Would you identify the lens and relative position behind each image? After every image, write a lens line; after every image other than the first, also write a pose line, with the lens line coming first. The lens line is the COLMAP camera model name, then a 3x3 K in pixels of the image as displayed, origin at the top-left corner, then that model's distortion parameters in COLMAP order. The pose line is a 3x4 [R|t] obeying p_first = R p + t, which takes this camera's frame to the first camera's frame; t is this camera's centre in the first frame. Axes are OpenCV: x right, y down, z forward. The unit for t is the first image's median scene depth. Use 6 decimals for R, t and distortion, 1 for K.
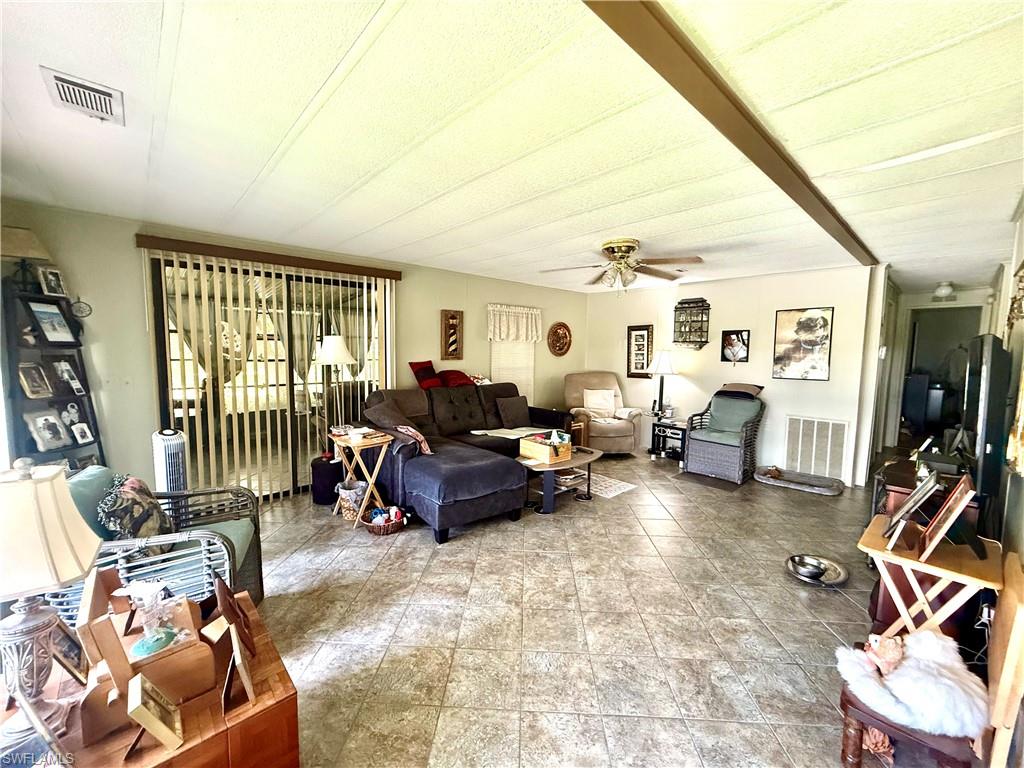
lens RADIAL K [[408.4, 0, 513.5], [0, 408.4, 382.9], [0, 0, 1]] dist [0.003596, 0.000688]
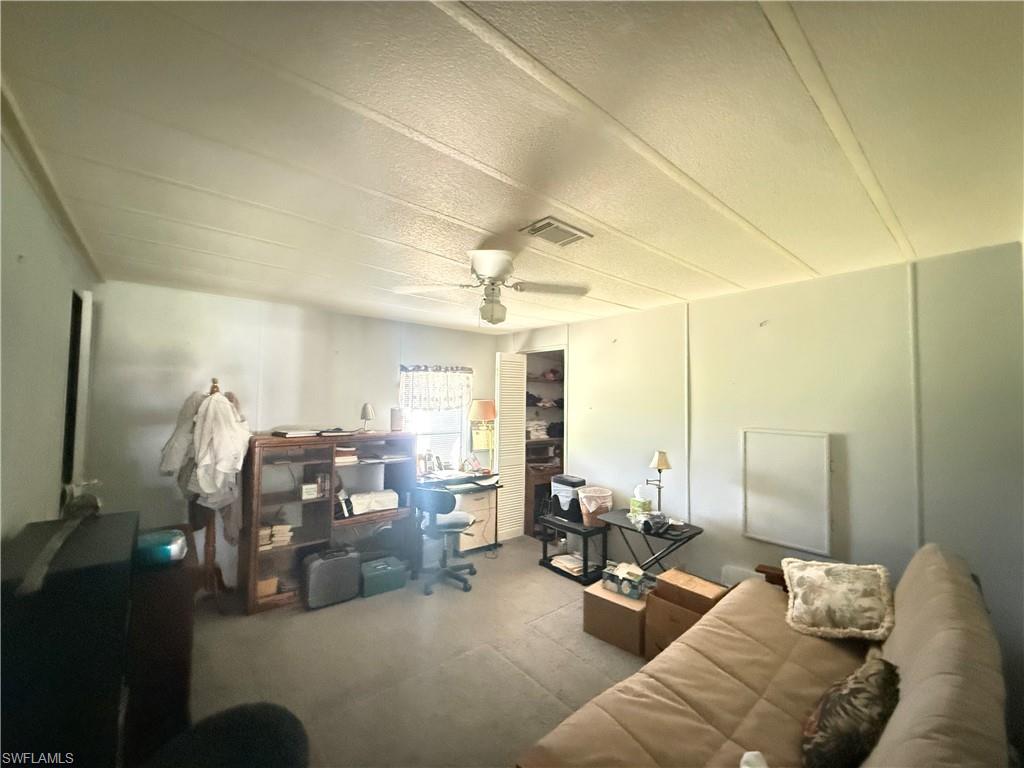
lens RADIAL K [[408.4, 0, 512.9], [0, 408.4, 381.9], [0, 0, 1]] dist [0.003596, 0.000688]
pose [[0.036376, 0.030426, 0.998875, 1.365962], [0.074005, 0.996710, -0.033055, -0.114238], [-0.996594, 0.075124, 0.034004, 1.346844]]
